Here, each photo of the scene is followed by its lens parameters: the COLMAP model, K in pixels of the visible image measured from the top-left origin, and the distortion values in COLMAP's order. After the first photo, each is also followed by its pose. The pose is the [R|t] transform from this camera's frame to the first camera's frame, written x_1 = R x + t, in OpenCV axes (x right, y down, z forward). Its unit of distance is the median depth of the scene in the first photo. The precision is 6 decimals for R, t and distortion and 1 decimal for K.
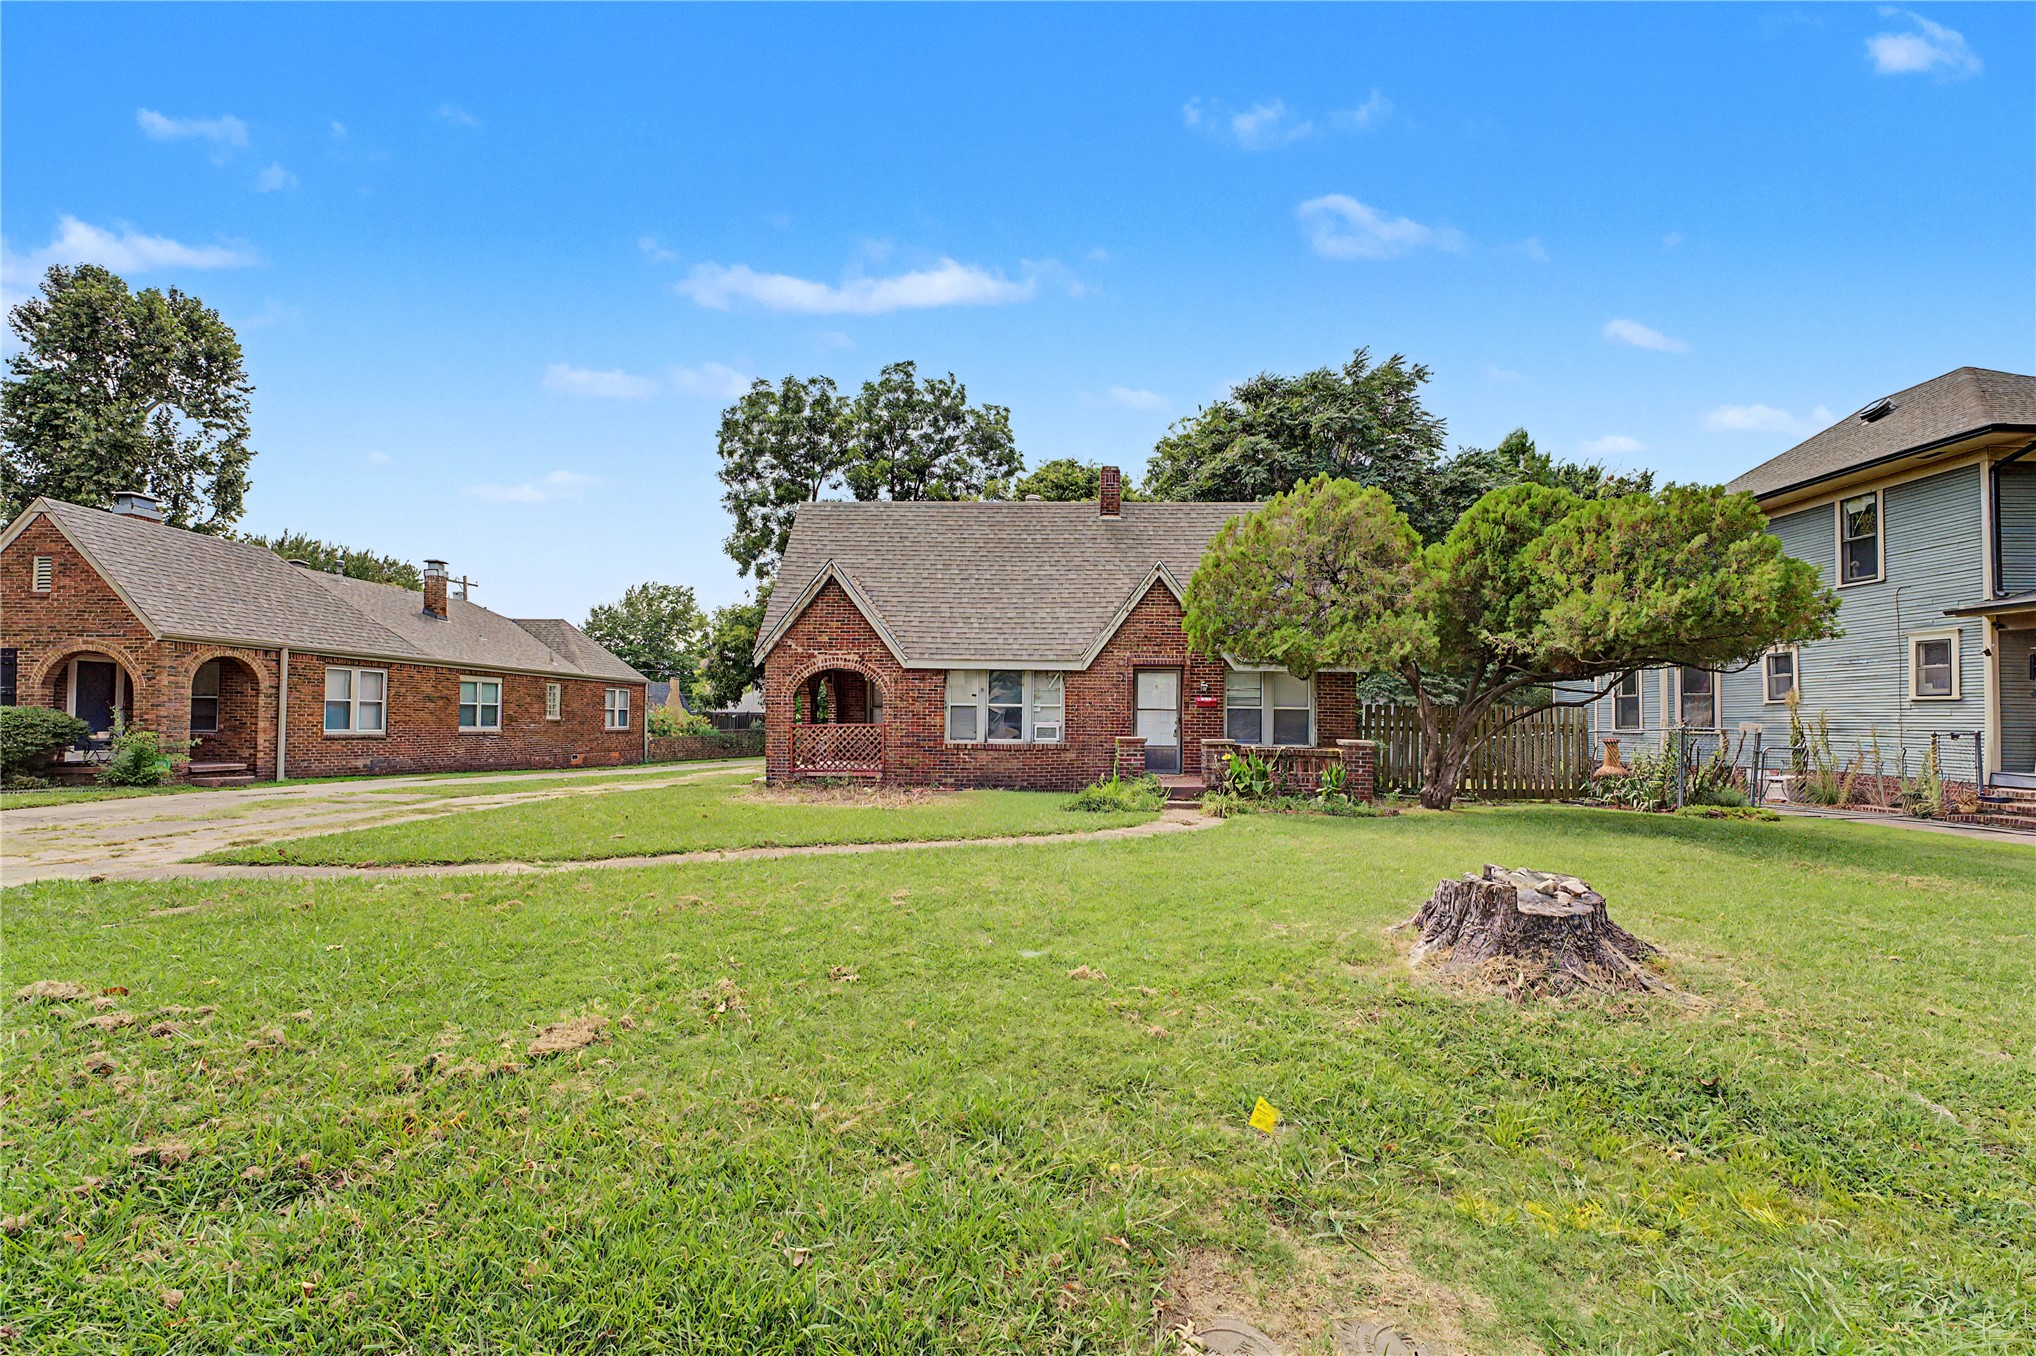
lens RADIAL K [[830.1, 0, 1025.9], [0, 830.1, 668.6], [0, 0, 1]] dist [-0.001248, 0.000041]
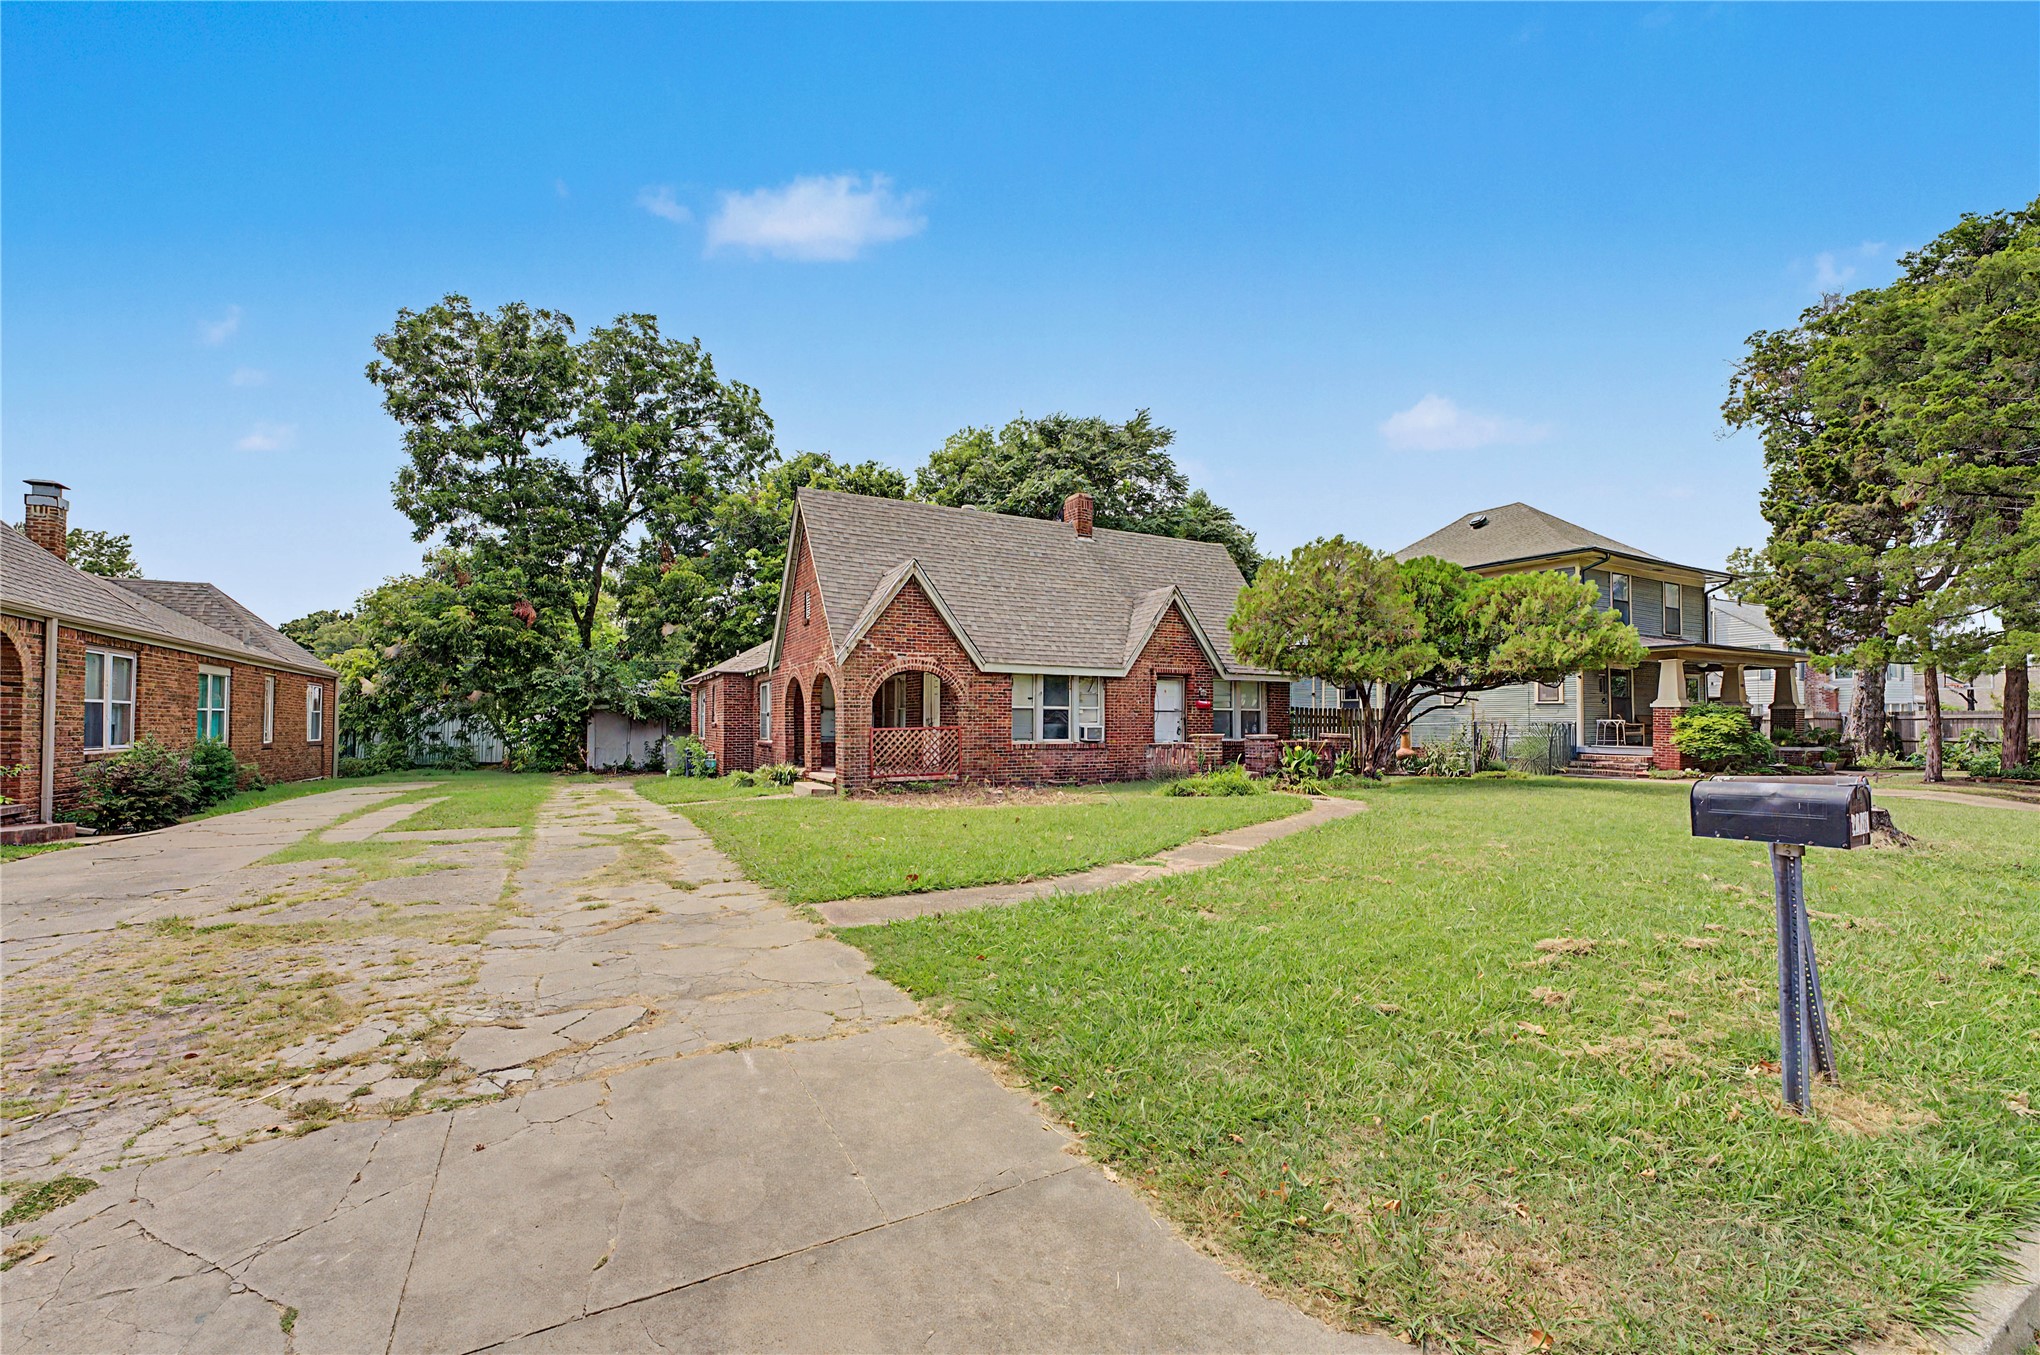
lens RADIAL K [[824.4, 0, 1021.3], [0, 824.4, 683.0], [0, 0, 1]] dist [-0.002078, -0.001030]
pose [[0.856941, 0.013582, 0.515236, -0.419879], [-0.023402, 0.999647, 0.012572, -0.000483], [-0.514883, -0.022831, 0.856956, 0.069201]]
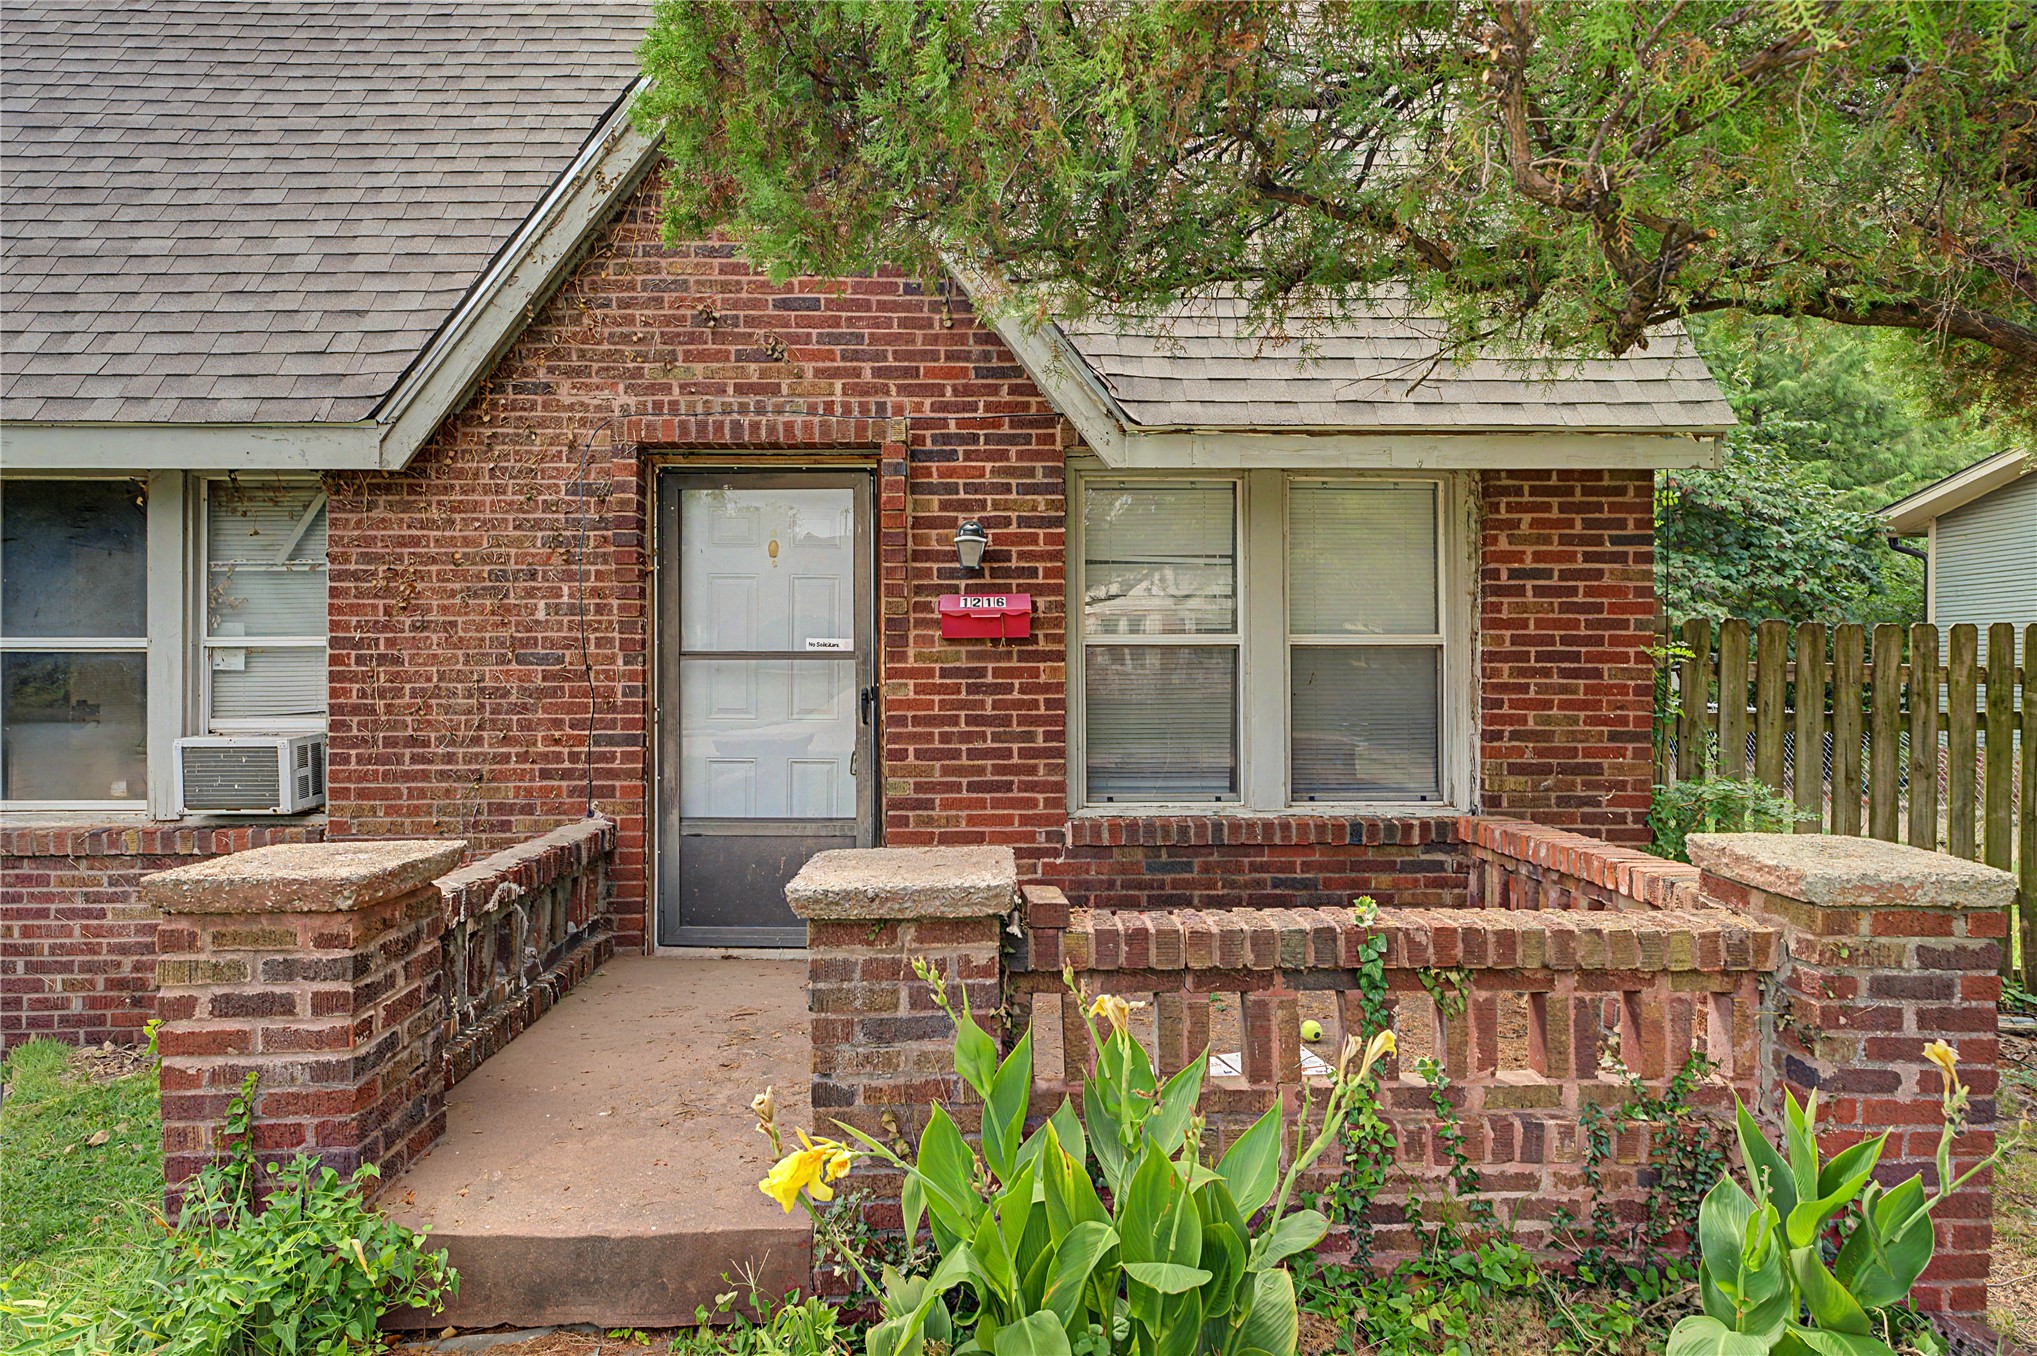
lens RADIAL K [[1152.5, 0, 1016.9], [0, 1152.5, 627.5], [0, 0, 1]] dist [-0.000728, -0.000046]
pose [[0.997932, -0.012015, 0.063141, 0.136994], [0.010033, 0.999450, 0.031609, 0.022296], [-0.063486, -0.030910, 0.997504, 0.464463]]
